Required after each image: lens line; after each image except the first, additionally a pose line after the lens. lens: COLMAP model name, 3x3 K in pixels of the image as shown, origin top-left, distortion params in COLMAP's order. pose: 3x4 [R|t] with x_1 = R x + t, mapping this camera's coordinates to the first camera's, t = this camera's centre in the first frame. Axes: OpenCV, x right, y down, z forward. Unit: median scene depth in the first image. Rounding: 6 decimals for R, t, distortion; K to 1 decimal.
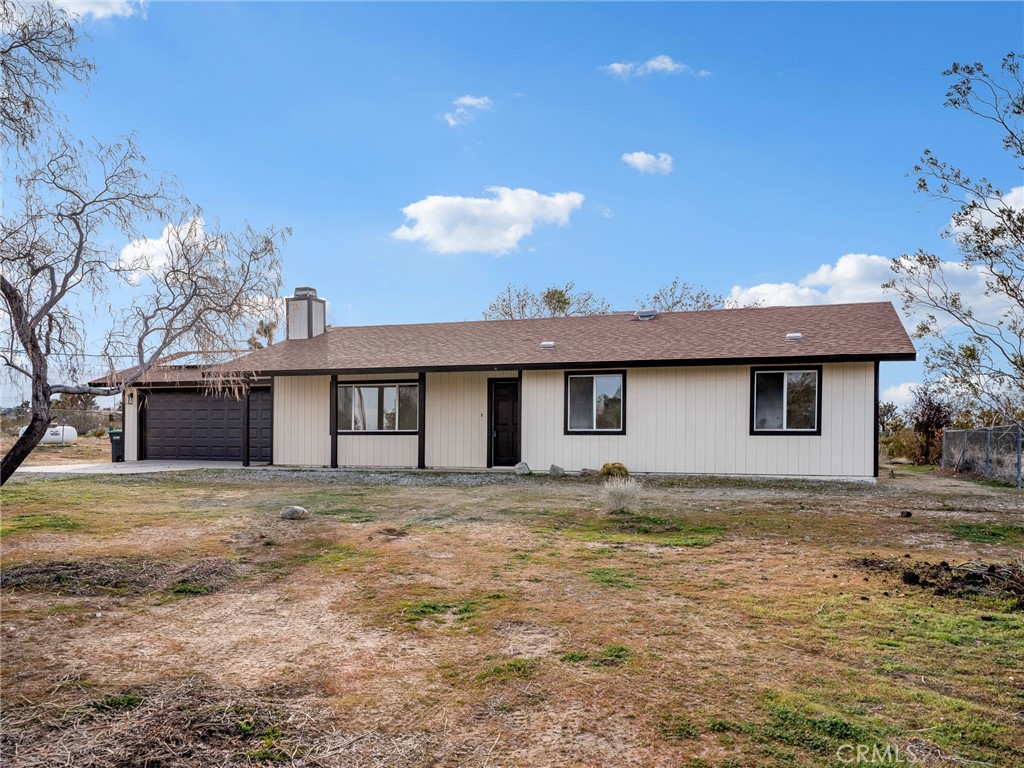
lens RADIAL K [[840.9, 0, 512.2], [0, 840.9, 386.8], [0, 0, 1]] dist [-0.001509, 0.001466]
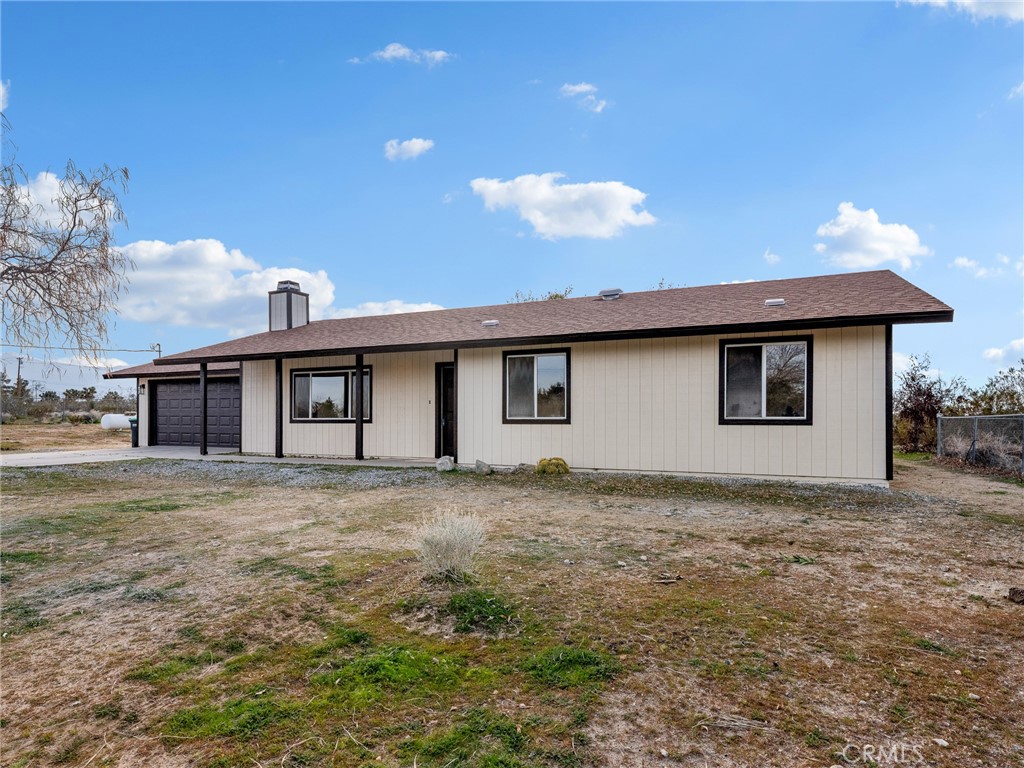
lens RADIAL K [[592.7, 0, 512.0], [0, 592.7, 384.0], [0, 0, 1]] dist [-0.002407, -0.000910]
pose [[0.996028, -0.007315, -0.088745, 0.127143], [0.007169, 0.999972, -0.001960, 0.017258], [0.088757, 0.001316, 0.996052, 0.391015]]
